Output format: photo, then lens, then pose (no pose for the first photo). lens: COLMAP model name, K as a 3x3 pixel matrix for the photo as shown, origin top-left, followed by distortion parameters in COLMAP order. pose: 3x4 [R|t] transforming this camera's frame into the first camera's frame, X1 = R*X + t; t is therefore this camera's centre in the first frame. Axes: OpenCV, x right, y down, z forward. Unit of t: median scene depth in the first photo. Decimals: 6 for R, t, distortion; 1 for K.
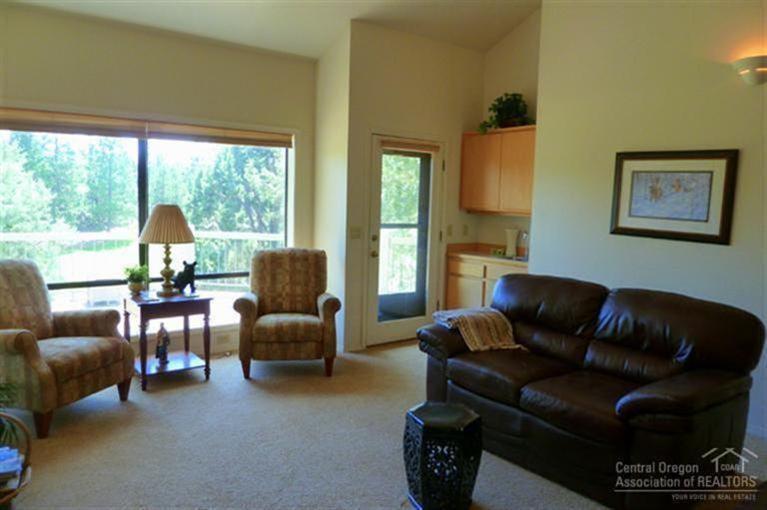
lens RADIAL K [[611.8, 0, 383.5], [0, 611.8, 255.0], [0, 0, 1]] dist [0.001410, 0.001001]
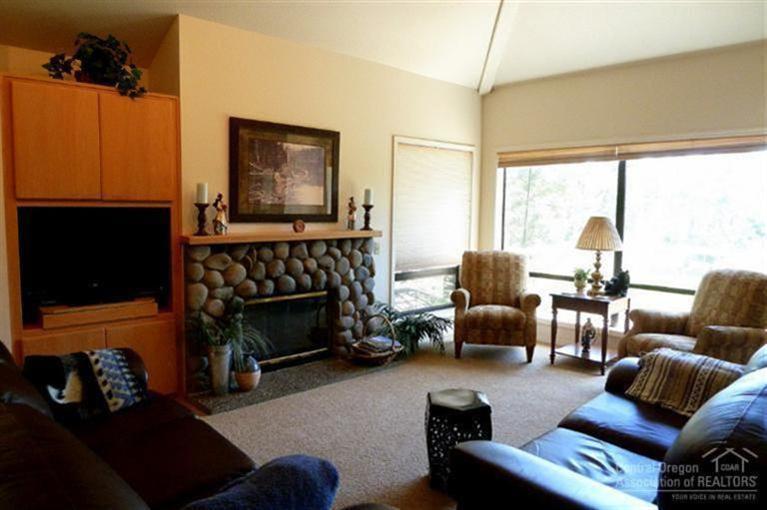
lens RADIAL K [[611.8, 0, 383.5], [0, 611.8, 255.0], [0, 0, 1]] dist [0.001410, 0.001001]
pose [[0.012088, 0.061203, -0.998052, 0.803608], [-0.092333, 0.993929, 0.059831, -0.042728], [0.995655, 0.091430, 0.017666, 0.584309]]
